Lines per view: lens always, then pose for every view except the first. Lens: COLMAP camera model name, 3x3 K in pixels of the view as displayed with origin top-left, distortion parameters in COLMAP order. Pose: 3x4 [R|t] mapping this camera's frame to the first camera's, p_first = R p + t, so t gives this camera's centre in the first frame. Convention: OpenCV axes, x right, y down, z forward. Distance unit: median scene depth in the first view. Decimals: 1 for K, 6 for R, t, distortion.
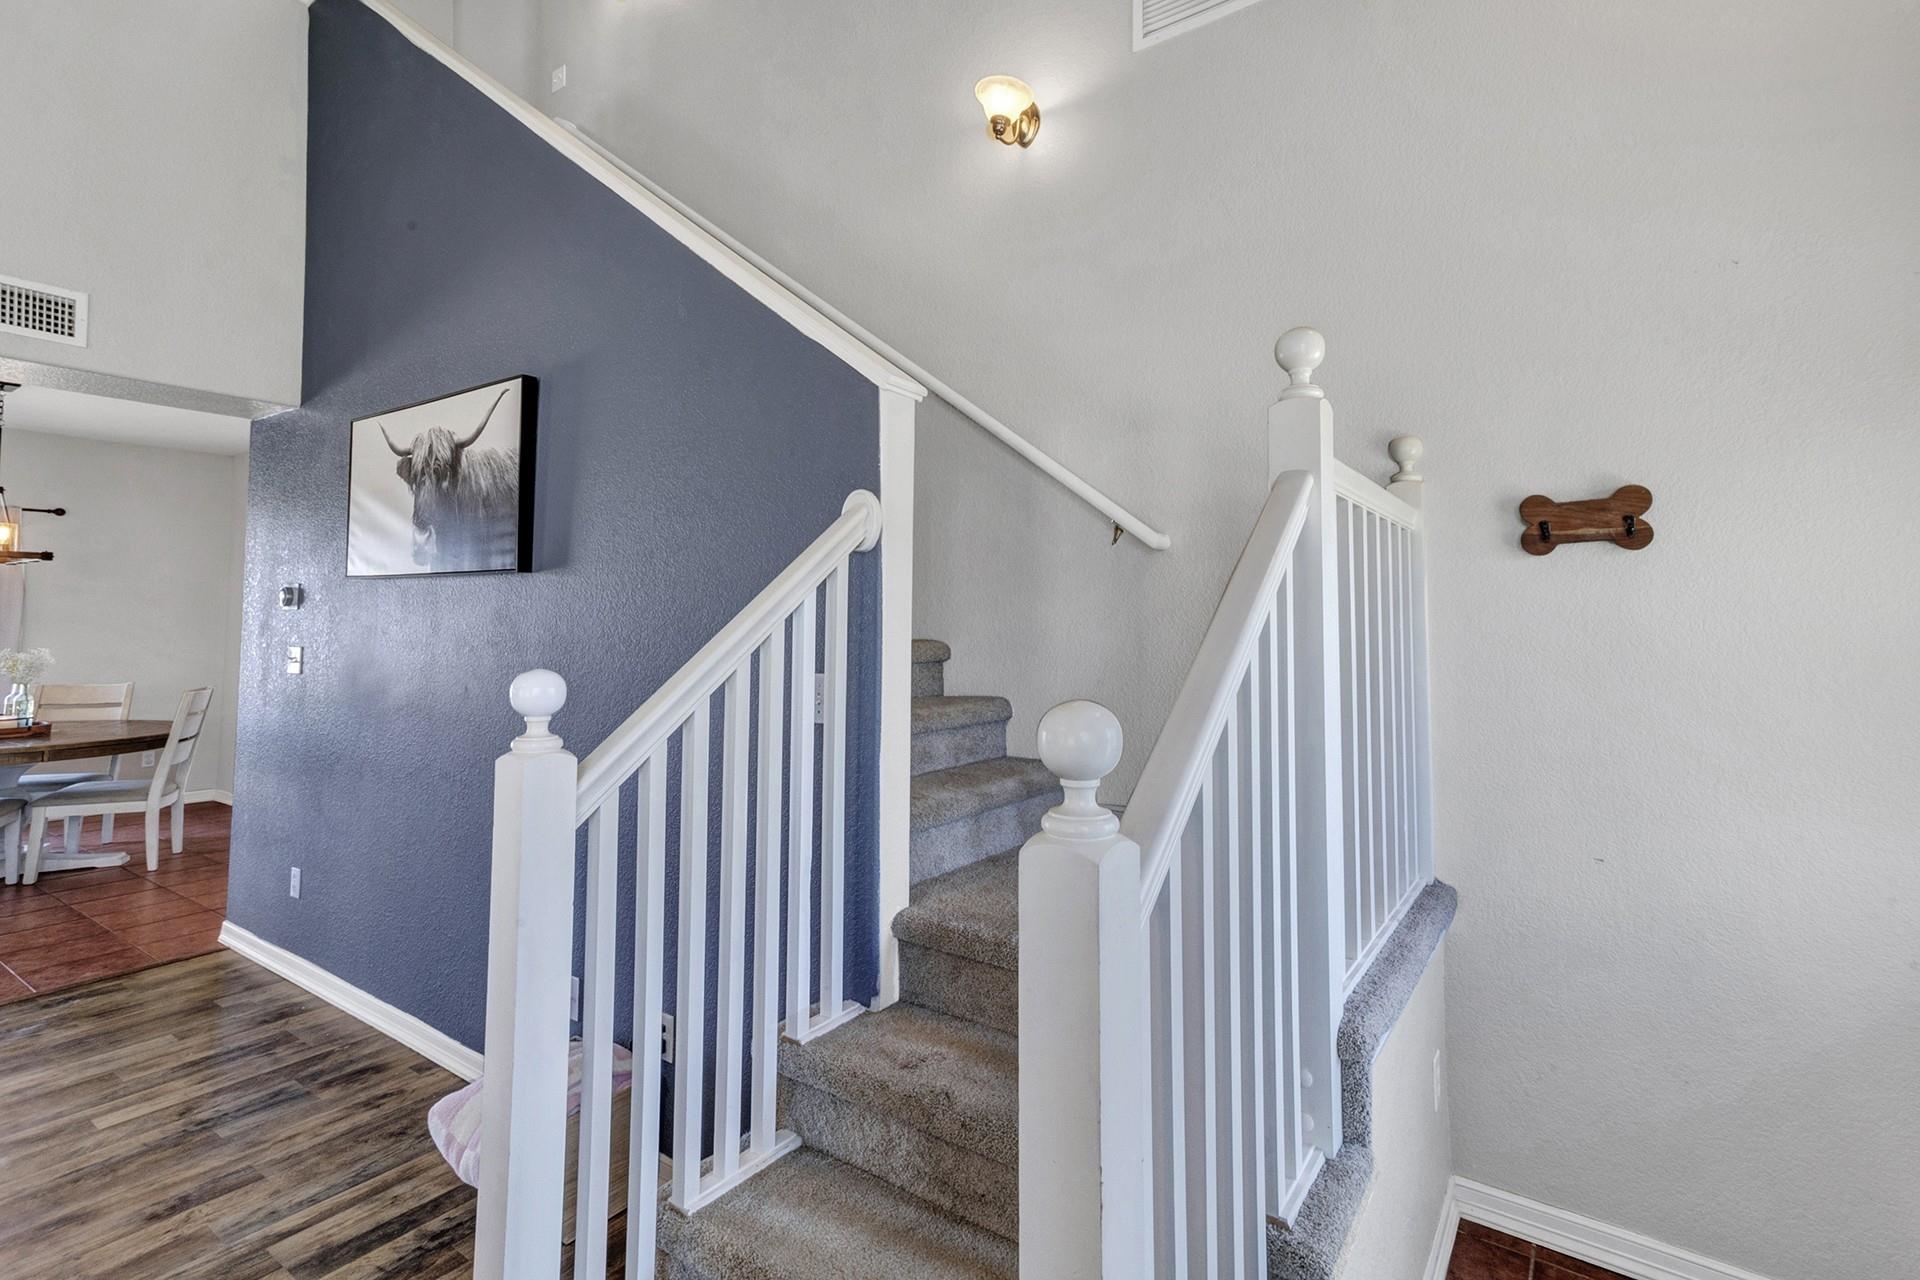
lens RADIAL K [[889.6, 0, 963.4], [0, 889.6, 639.3], [0, 0, 1]] dist [0.003242, 0.000076]
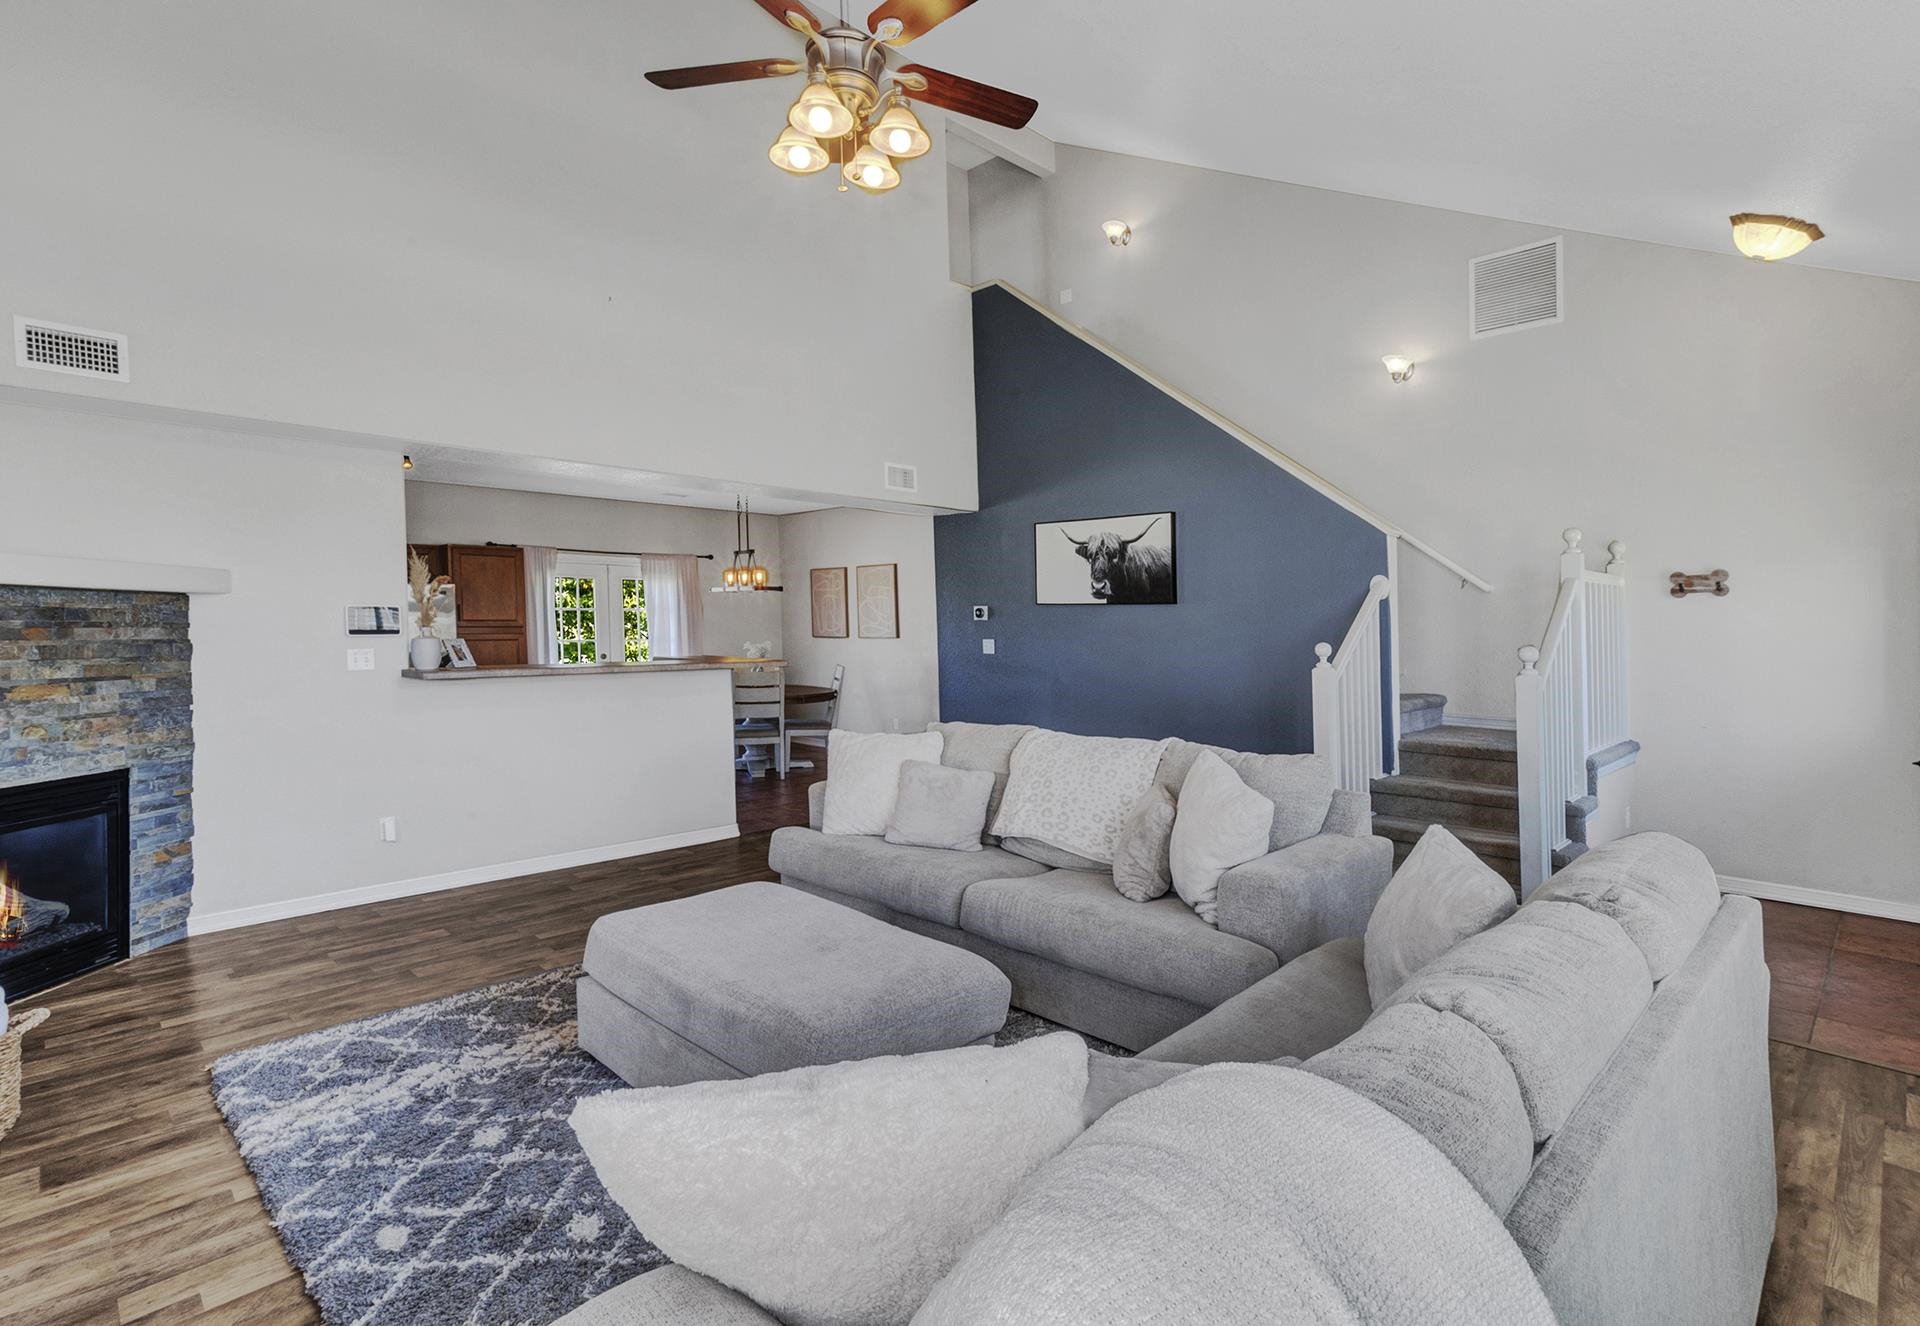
lens RADIAL K [[928.2, 0, 997.6], [0, 928.2, 634.2], [0, 0, 1]] dist [0.002246, 0.000229]
pose [[0.988607, 0.000545, -0.150517, -0.715446], [-0.001435, 0.999982, -0.005808, 0.015008], [0.150511, 0.005958, 0.988590, -1.603616]]
